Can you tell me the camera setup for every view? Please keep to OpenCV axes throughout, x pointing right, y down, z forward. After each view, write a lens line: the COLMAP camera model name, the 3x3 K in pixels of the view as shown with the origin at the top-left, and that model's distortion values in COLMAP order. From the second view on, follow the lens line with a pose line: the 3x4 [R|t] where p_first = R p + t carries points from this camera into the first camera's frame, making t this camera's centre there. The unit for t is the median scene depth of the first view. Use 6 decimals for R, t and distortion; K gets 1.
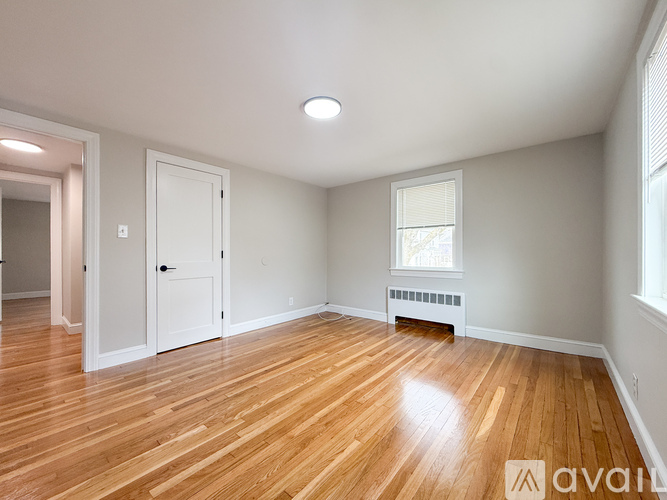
lens RADIAL K [[274.7, 0, 336.0], [0, 274.7, 257.3], [0, 0, 1]] dist [0.000786, 0.000185]
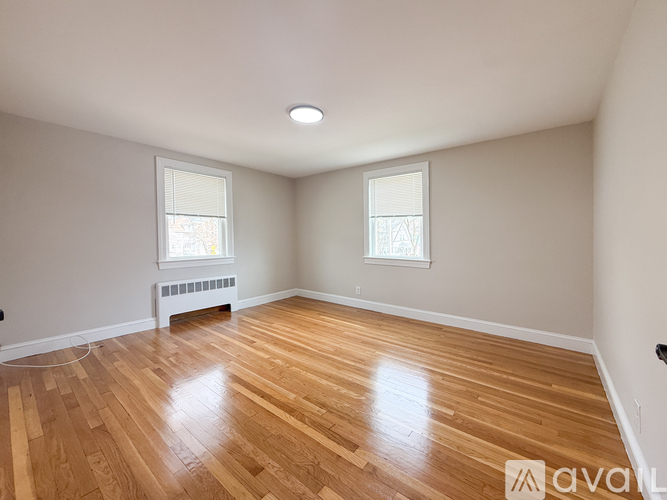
lens RADIAL K [[268.1, 0, 336.1], [0, 268.1, 242.3], [0, 0, 1]] dist [0.001299, 0.000093]
pose [[-0.008797, -0.012631, 0.999882, -0.772518], [0.011499, 0.999853, 0.012732, -0.025219], [-0.999895, 0.011609, -0.008651, 0.604979]]
